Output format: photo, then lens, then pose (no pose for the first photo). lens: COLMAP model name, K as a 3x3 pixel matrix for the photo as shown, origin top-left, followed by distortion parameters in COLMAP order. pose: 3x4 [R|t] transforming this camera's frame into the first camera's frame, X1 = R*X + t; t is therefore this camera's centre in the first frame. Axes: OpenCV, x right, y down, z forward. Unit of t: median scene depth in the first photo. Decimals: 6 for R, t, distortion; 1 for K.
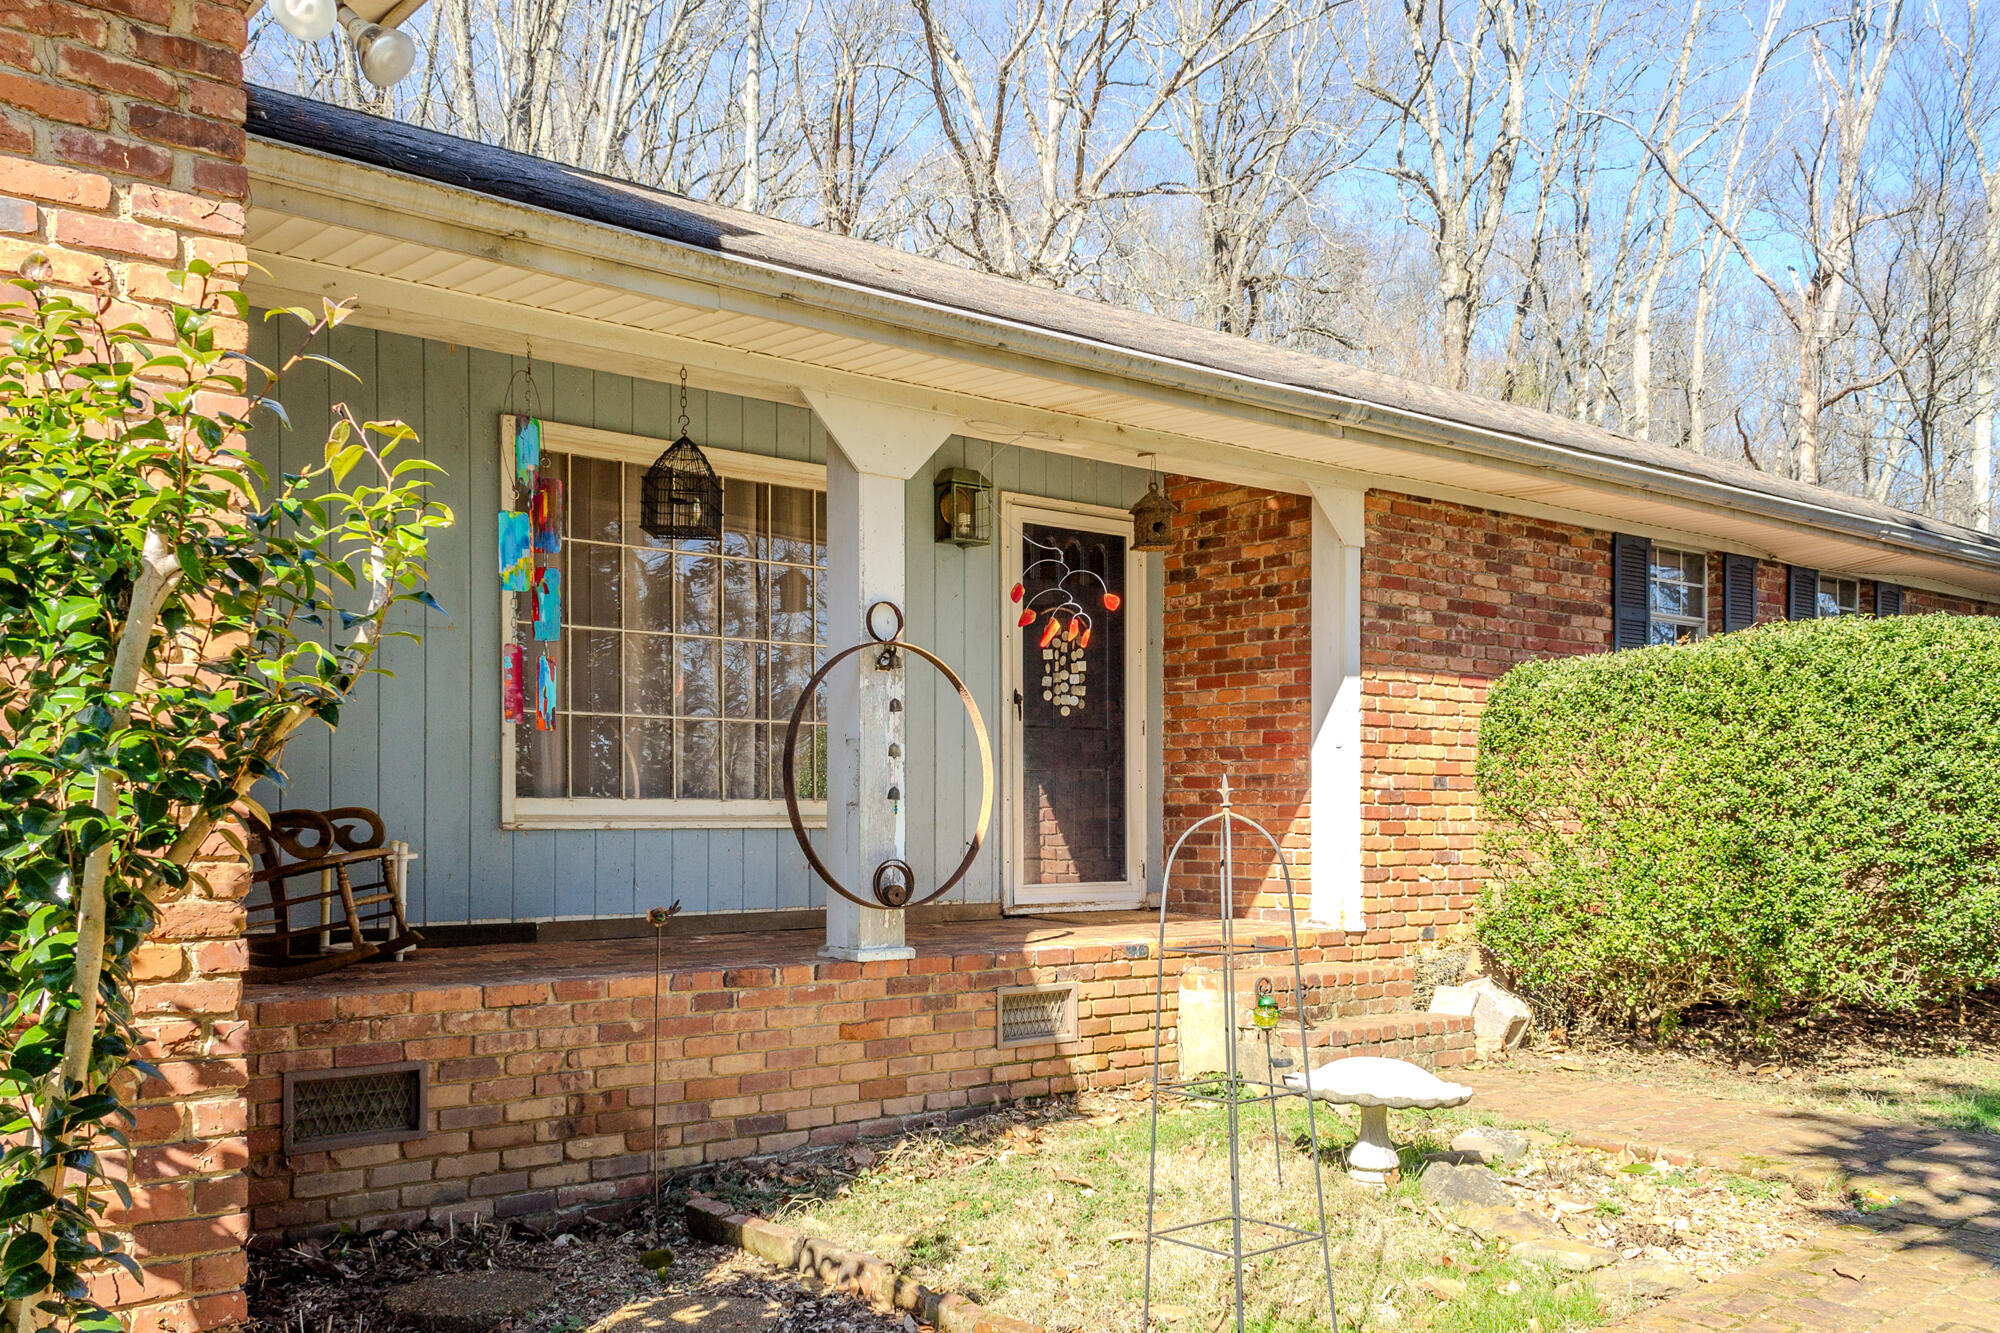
lens RADIAL K [[1718.9, 0, 993.2], [0, 1718.9, 806.3], [0, 0, 1]] dist [0.082172, -0.110744]
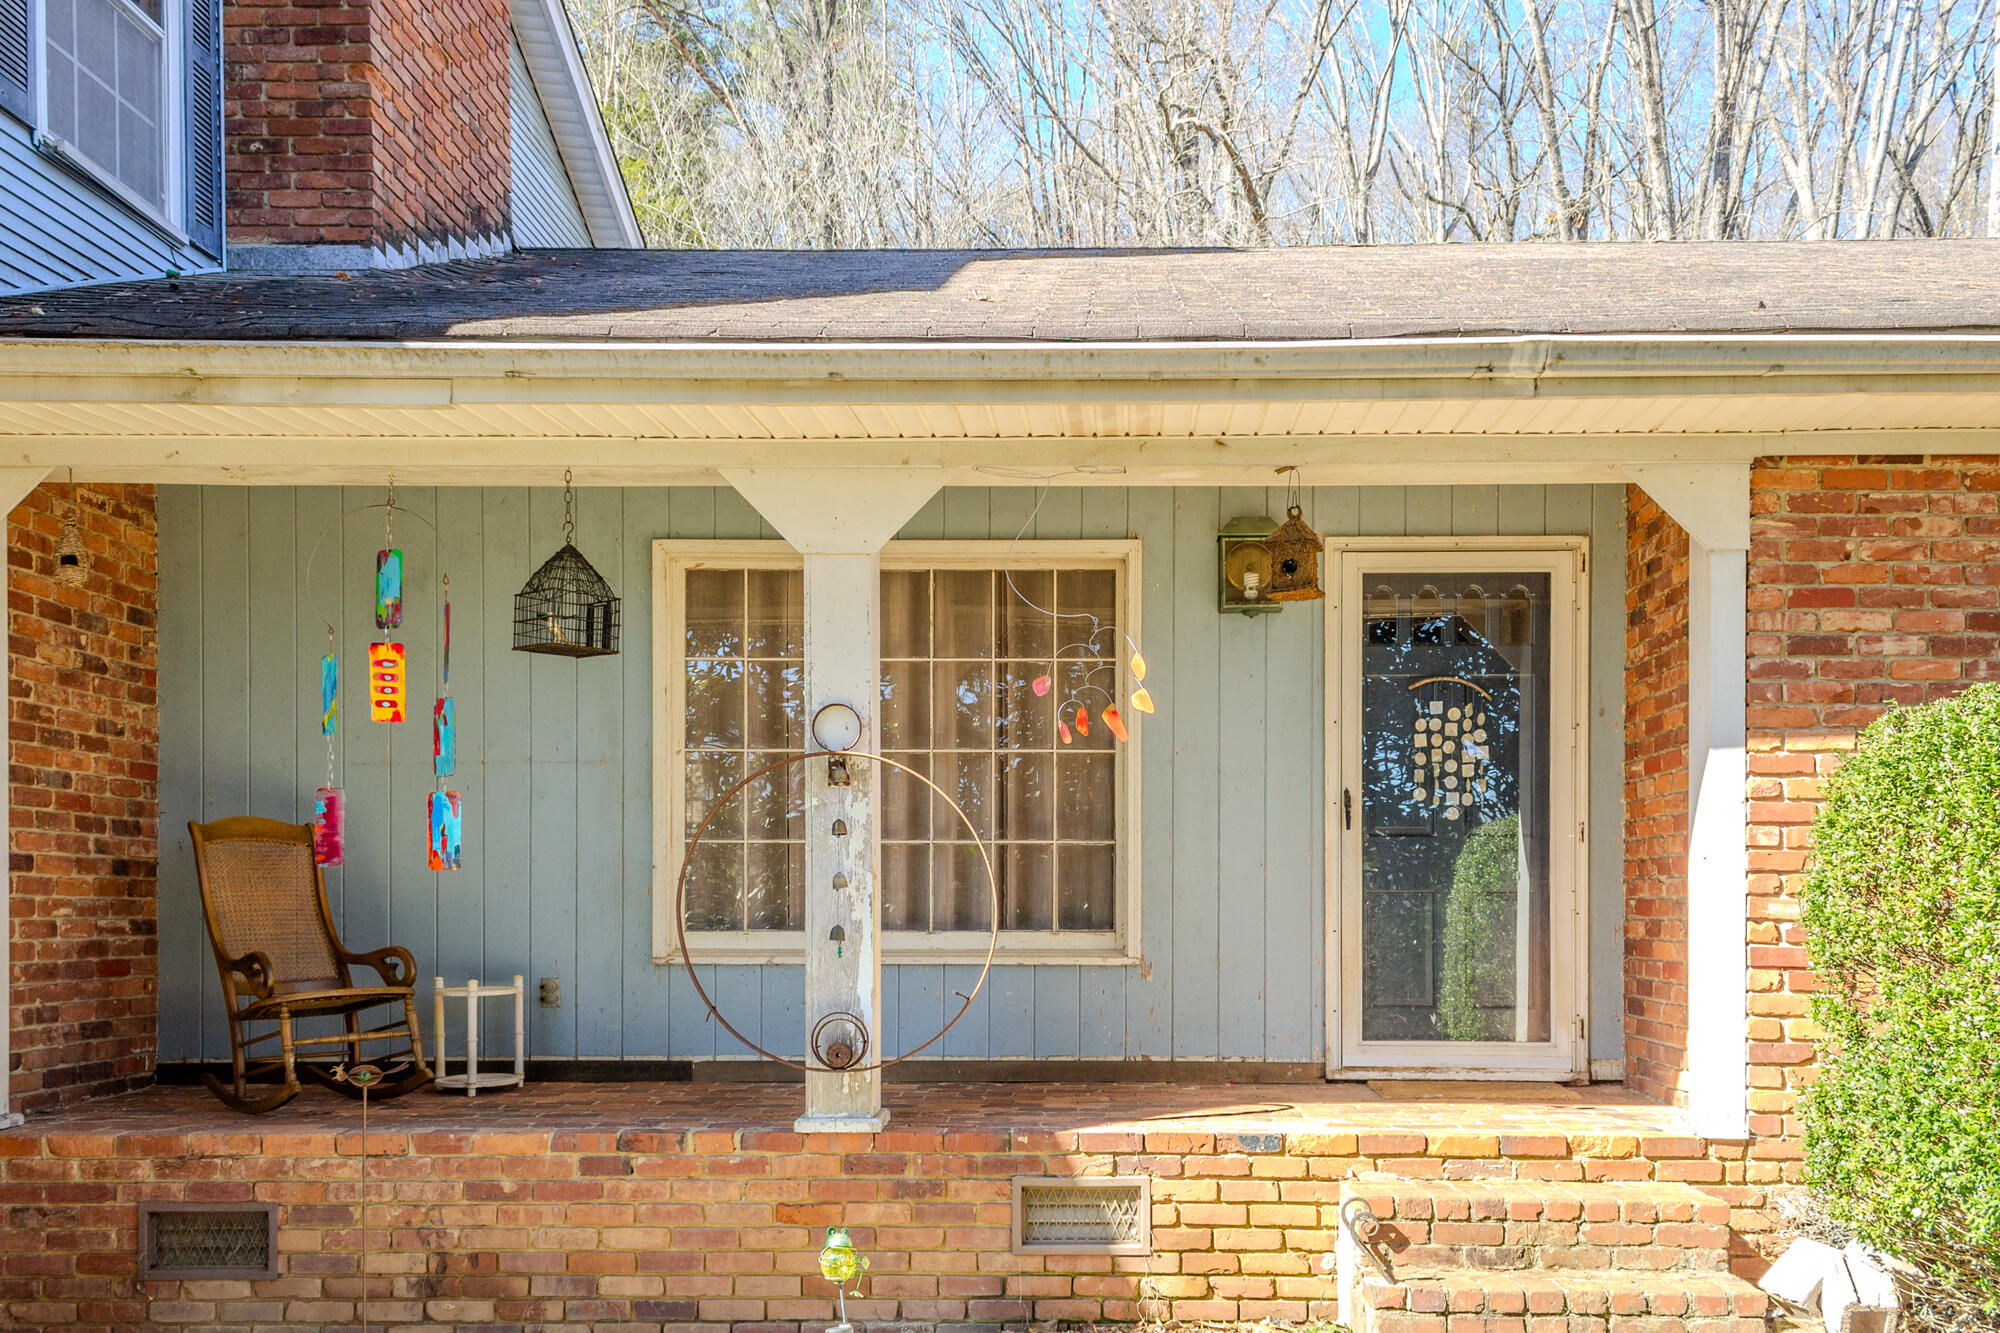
lens RADIAL K [[1725.9, 0, 1004.4], [0, 1725.9, 915.7], [0, 0, 1]] dist [0.111011, -0.169572]
pose [[0.770839, 0.001319, -0.637029, 0.509478], [0.002147, 0.999987, 0.004668, -0.019234], [0.637026, -0.004966, 0.770826, 0.379333]]
